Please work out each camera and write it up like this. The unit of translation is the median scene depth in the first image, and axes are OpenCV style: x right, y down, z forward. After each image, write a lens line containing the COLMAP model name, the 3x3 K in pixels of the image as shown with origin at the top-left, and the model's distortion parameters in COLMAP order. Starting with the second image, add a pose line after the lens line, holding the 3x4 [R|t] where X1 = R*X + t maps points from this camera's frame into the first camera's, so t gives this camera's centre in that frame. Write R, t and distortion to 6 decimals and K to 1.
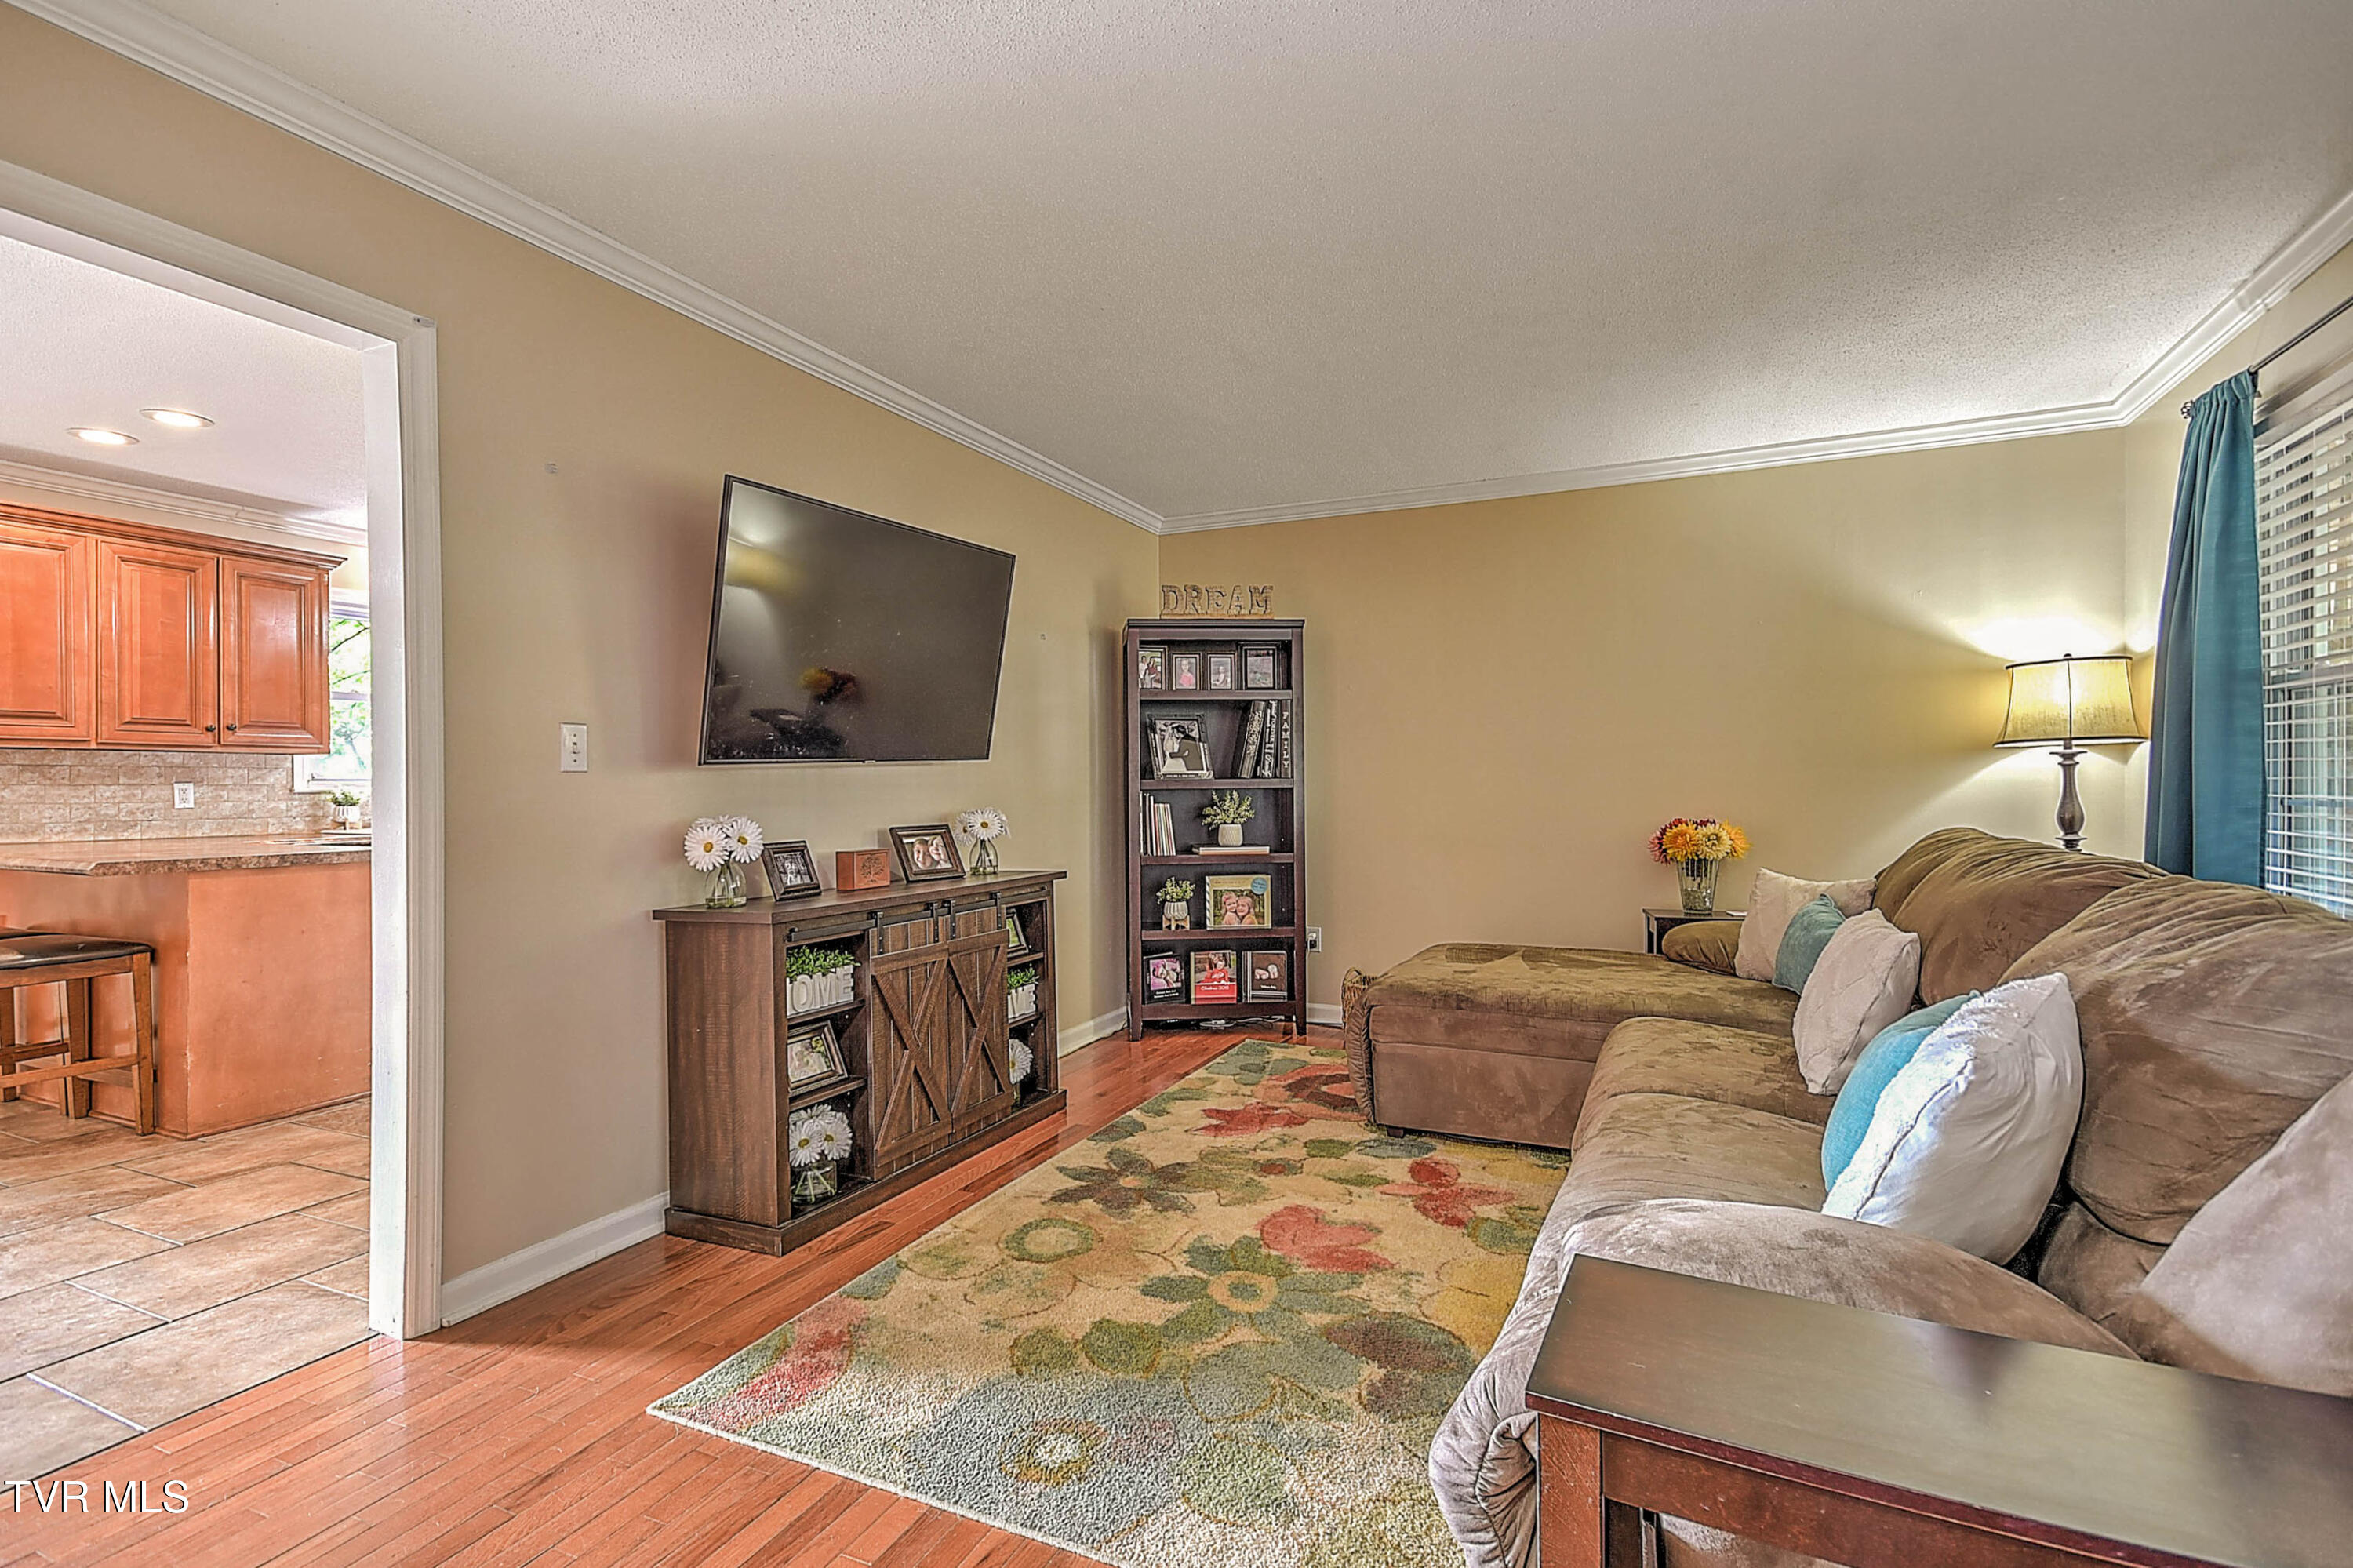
lens RADIAL K [[1069.4, 0, 1171.5], [0, 1069.4, 791.4], [0, 0, 1]] dist [0.023126, -0.008191]
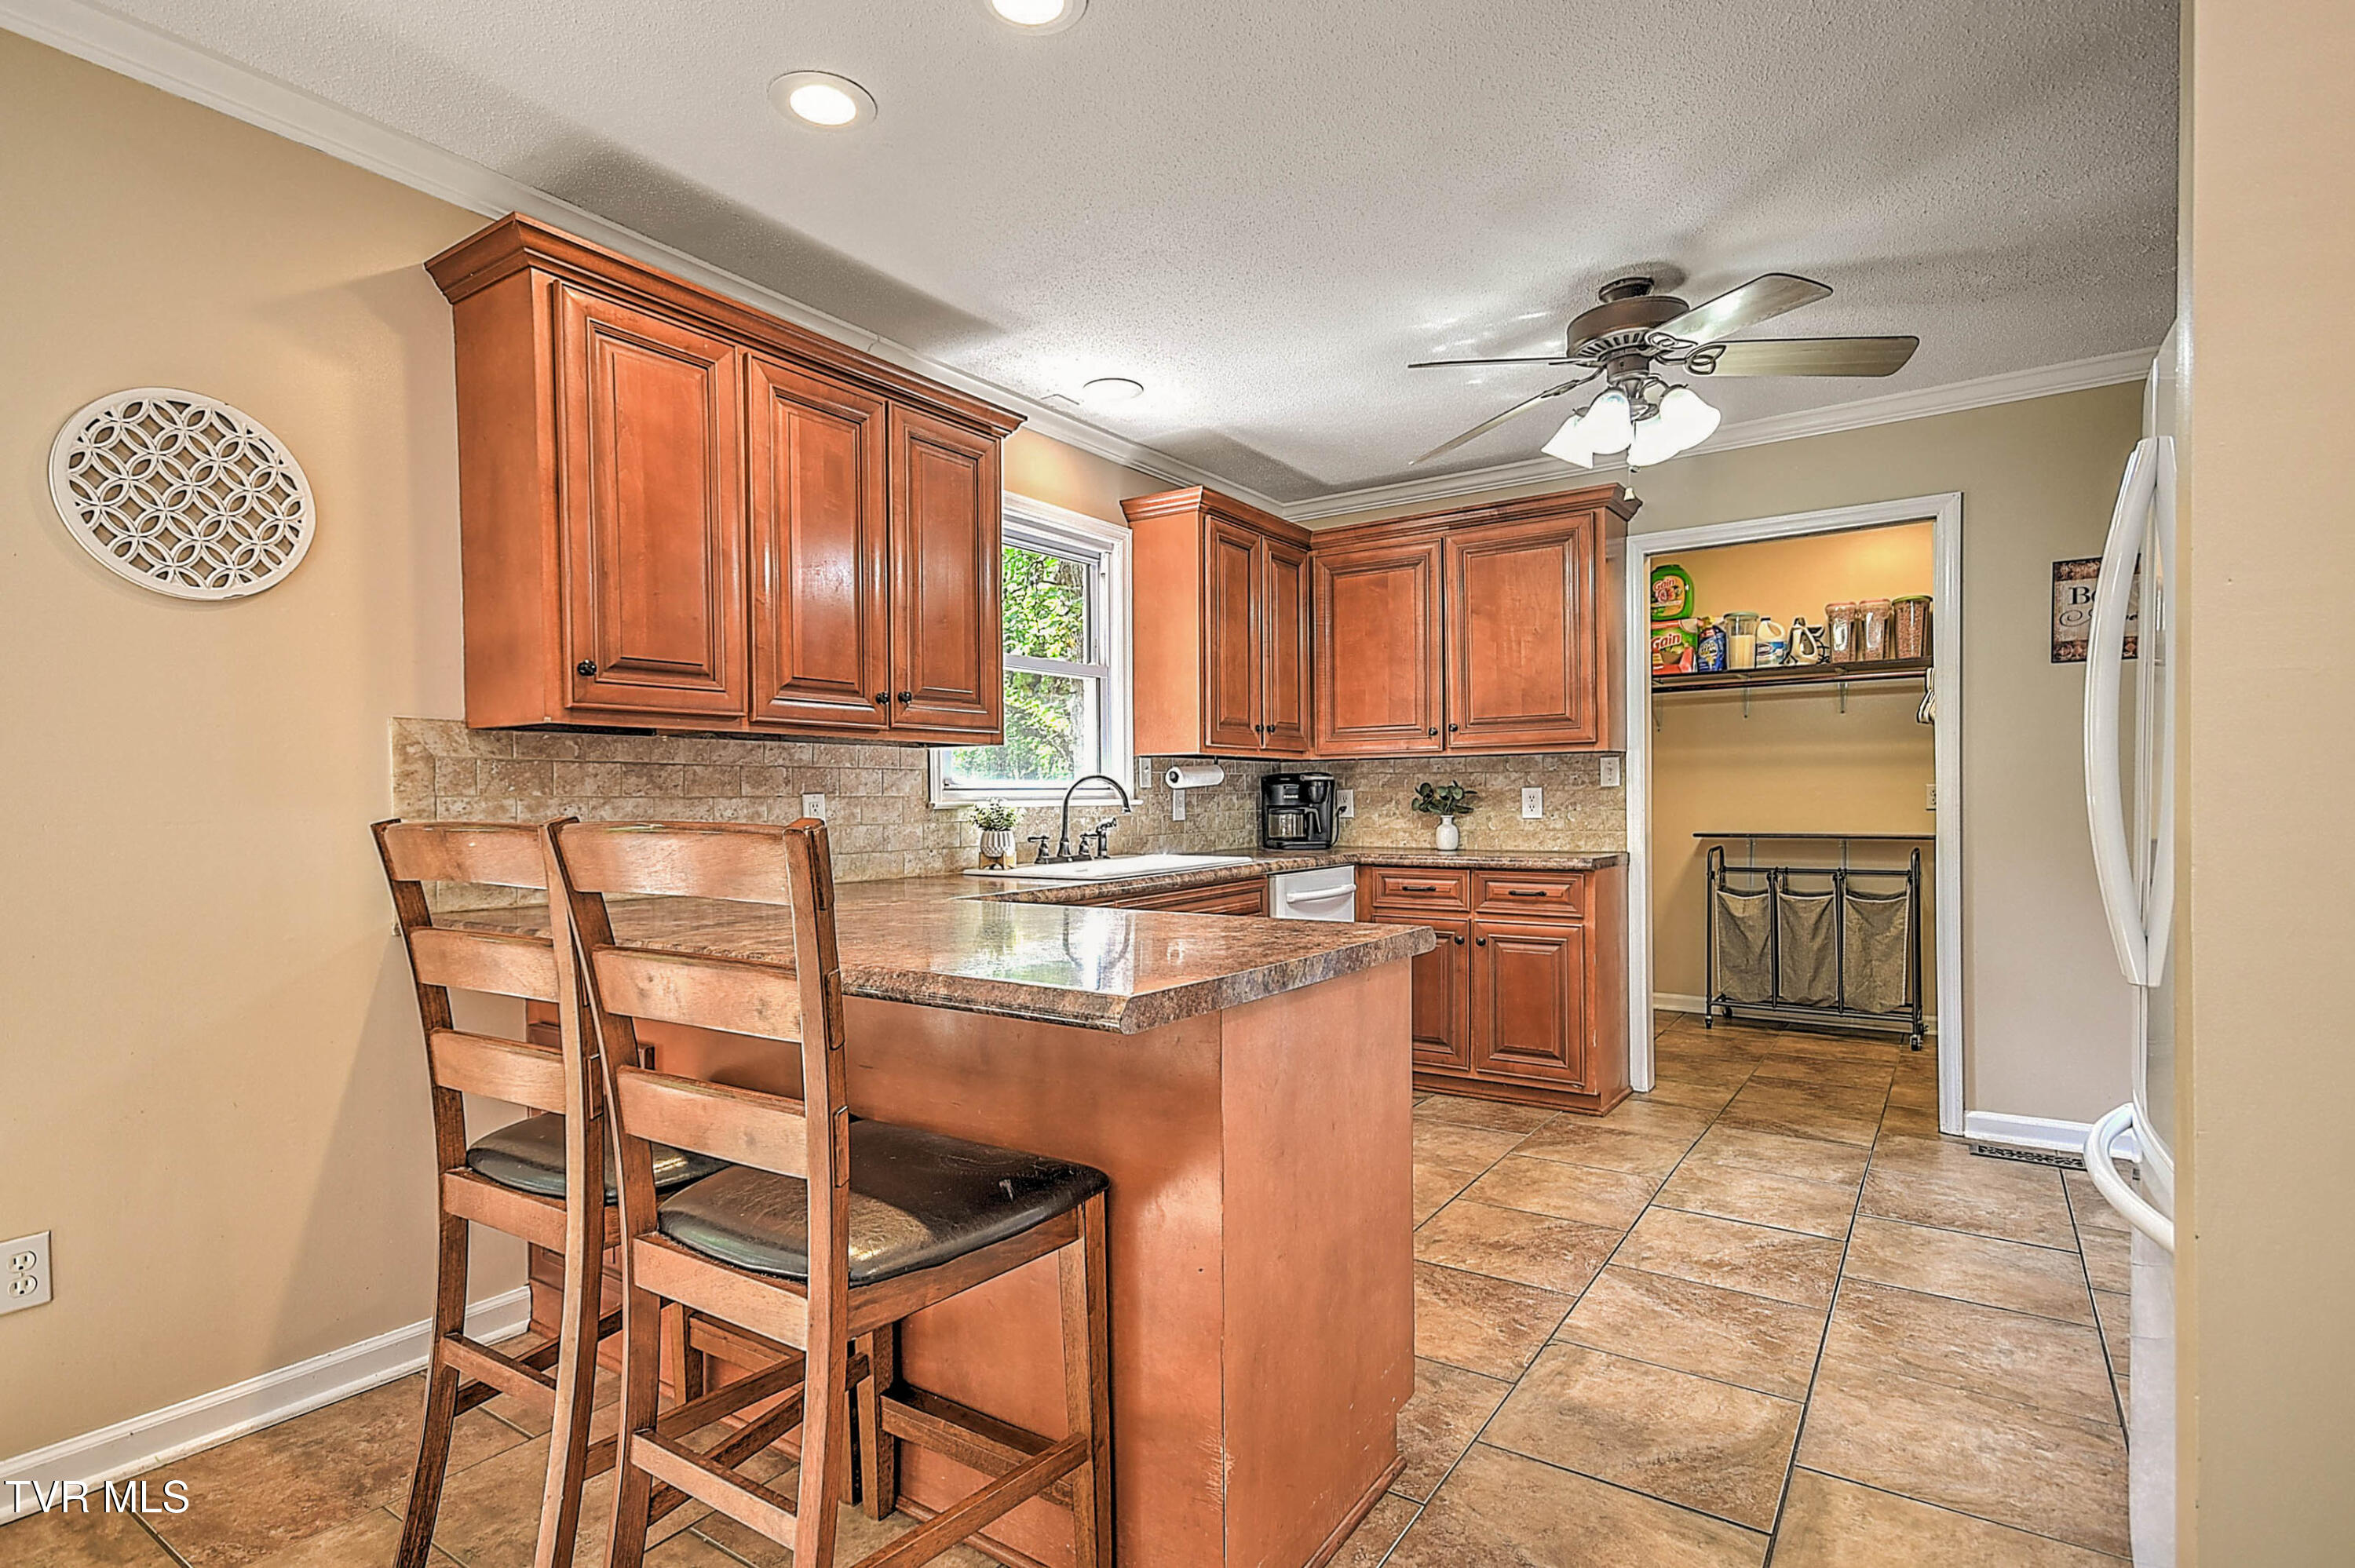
lens RADIAL K [[1144.2, 0, 1157.2], [0, 1144.2, 818.0], [0, 0, 1]] dist [0.024403, -0.003911]
pose [[0.980811, -0.001831, -0.194951, -0.832547], [0.003932, 0.999938, 0.010391, -0.000422], [0.194920, -0.010958, 0.980758, 0.574815]]
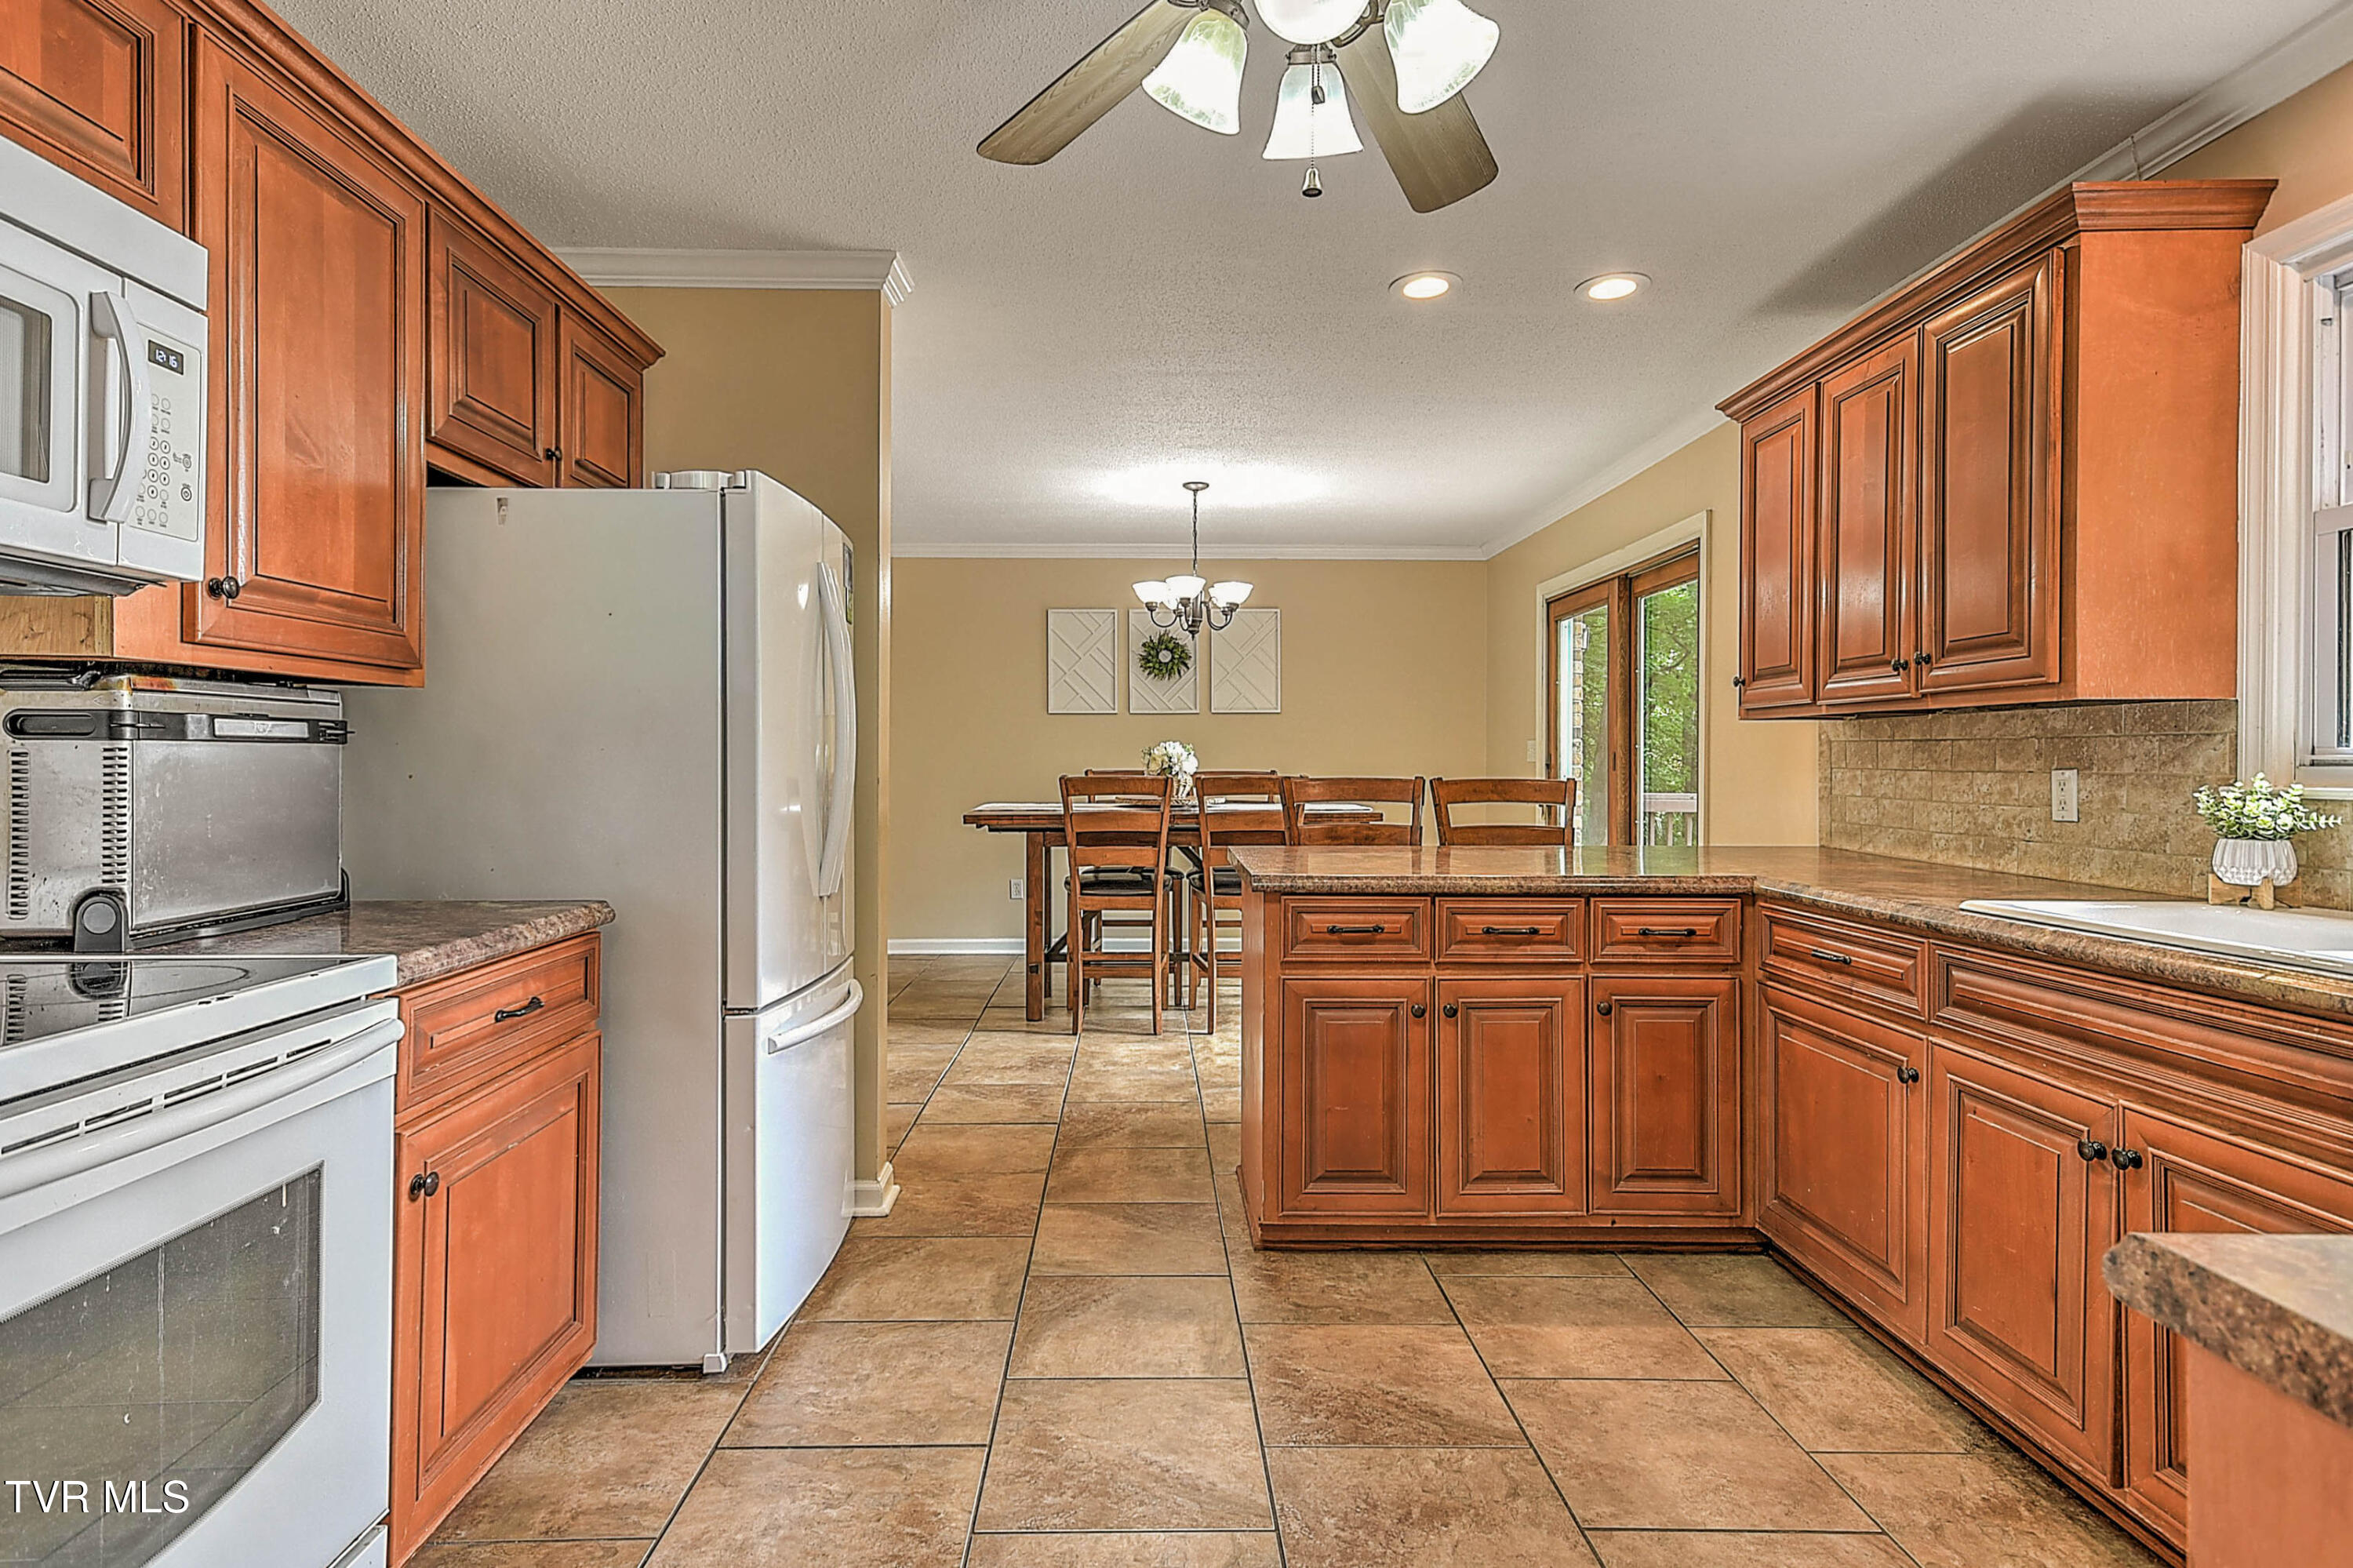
lens RADIAL K [[1257.8, 0, 1182.0], [0, 1257.8, 761.9], [0, 0, 1]] dist [-0.004119, -0.000511]
pose [[-0.901615, 0.001299, -0.432538, -0.421149], [-0.003578, 0.999939, 0.010461, -0.021733], [0.432526, 0.010980, -0.901555, 1.851647]]
